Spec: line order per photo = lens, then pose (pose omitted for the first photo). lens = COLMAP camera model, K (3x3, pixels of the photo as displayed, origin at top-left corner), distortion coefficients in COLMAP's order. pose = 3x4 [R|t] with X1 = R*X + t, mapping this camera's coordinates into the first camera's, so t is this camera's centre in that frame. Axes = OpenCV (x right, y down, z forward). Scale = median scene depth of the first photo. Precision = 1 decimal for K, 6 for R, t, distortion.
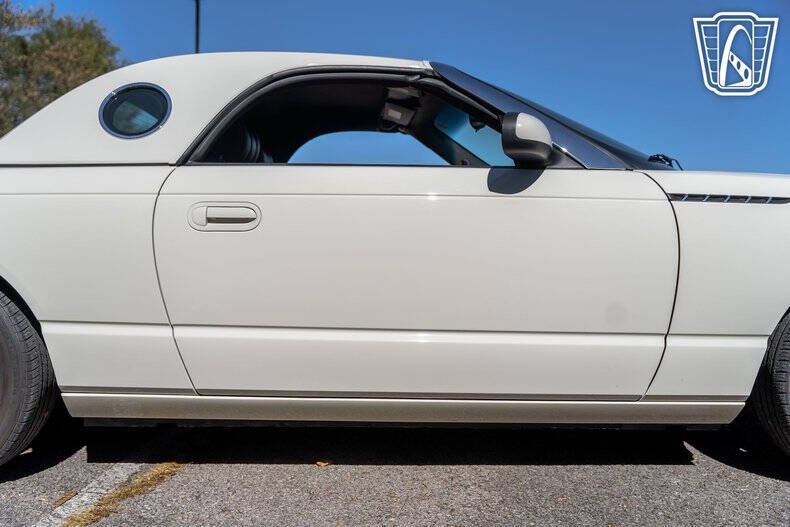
lens RADIAL K [[753.3, 0, 395.0], [0, 753.3, 263.5], [0, 0, 1]] dist [0.004428, 0.006672]
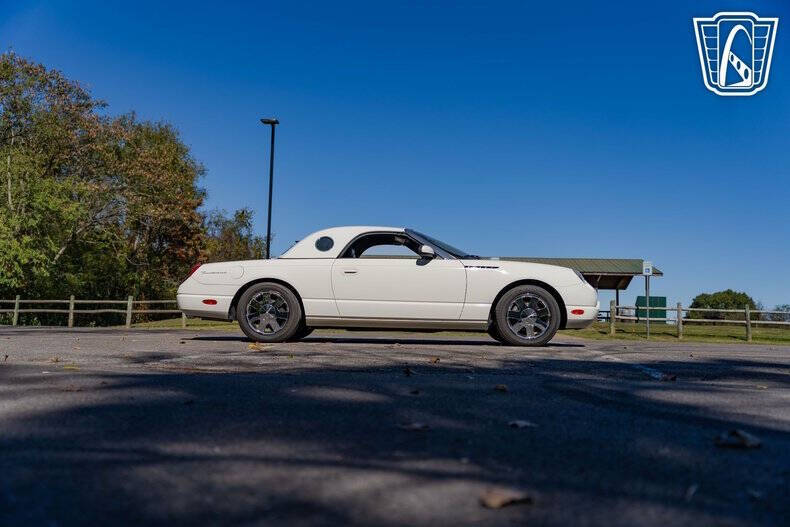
lens RADIAL K [[753.3, 0, 395.0], [0, 753.3, 263.5], [0, 0, 1]] dist [0.004428, 0.006672]
pose [[0.998092, -0.000617, -0.061744, 0.229426], [-0.006459, 0.993422, -0.114332, 0.309620], [0.061408, 0.114512, 0.991522, -2.595648]]
